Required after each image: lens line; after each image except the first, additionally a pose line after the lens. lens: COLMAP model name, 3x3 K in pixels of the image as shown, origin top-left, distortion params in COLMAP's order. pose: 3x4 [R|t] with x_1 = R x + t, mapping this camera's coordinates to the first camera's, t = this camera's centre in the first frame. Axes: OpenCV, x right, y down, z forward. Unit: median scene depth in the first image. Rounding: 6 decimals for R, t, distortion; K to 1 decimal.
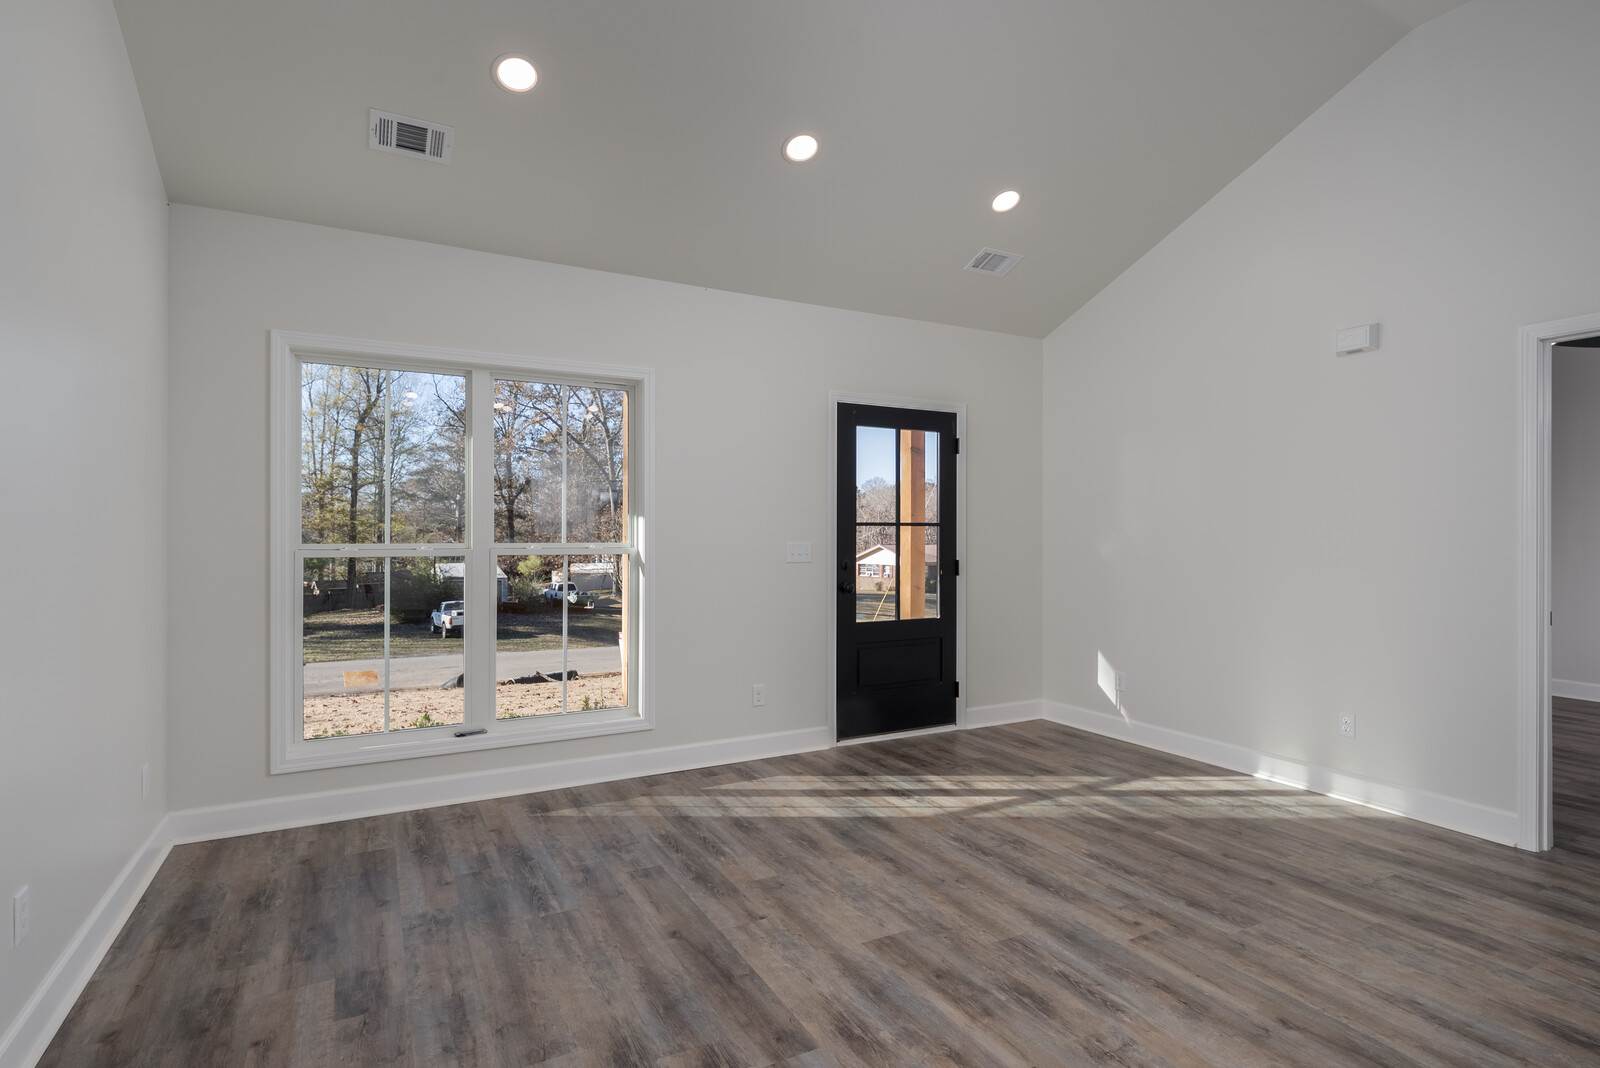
lens RADIAL K [[802.1, 0, 800.0], [0, 802.1, 534.0], [0, 0, 1]] dist [0.000475, -0.000150]
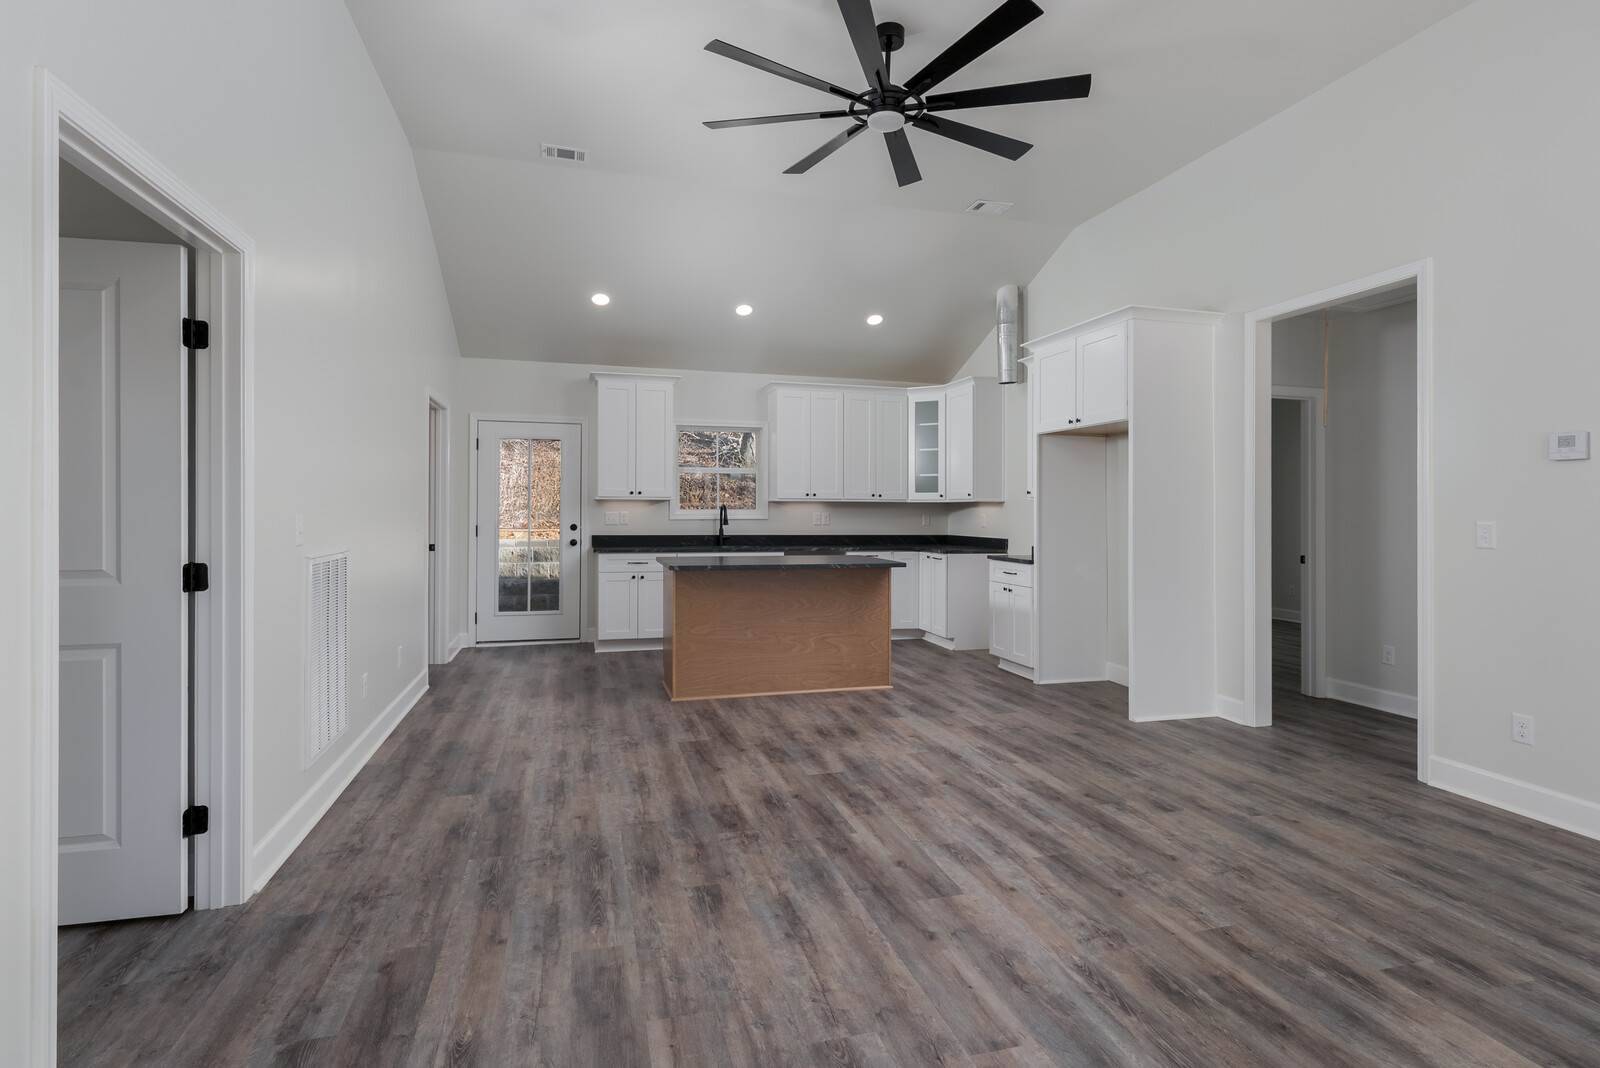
lens RADIAL K [[782.1, 0, 797.4], [0, 782.1, 506.4], [0, 0, 1]] dist [-0.000867, -0.000248]
pose [[-0.974591, -0.009493, 0.223791, 0.347777], [-0.008958, 0.999954, 0.003405, -0.002061], [-0.223813, 0.001314, -0.974631, 1.351126]]
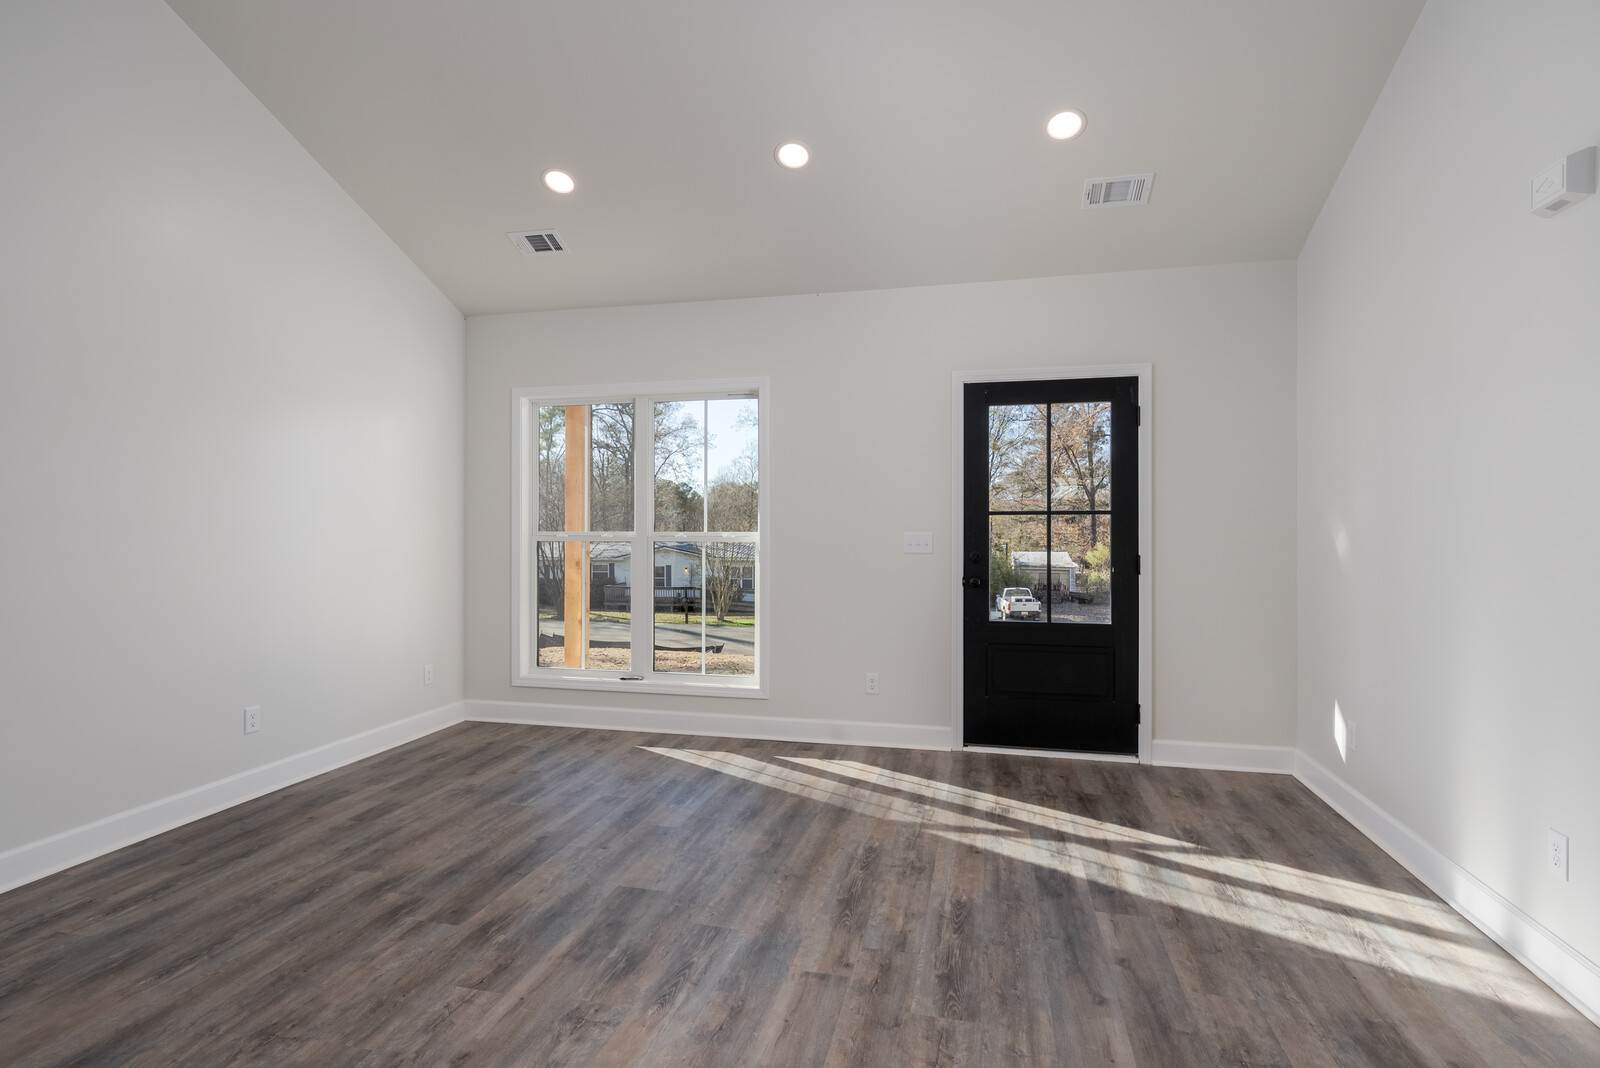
lens RADIAL K [[815.1, 0, 797.5], [0, 815.1, 510.3], [0, 0, 1]] dist [-0.001271, -0.000671]
pose [[0.745288, -0.011975, -0.666635, 0.784471], [0.001311, 0.999863, -0.016495, -0.000287], [0.666742, 0.011420, 0.745201, 0.231400]]
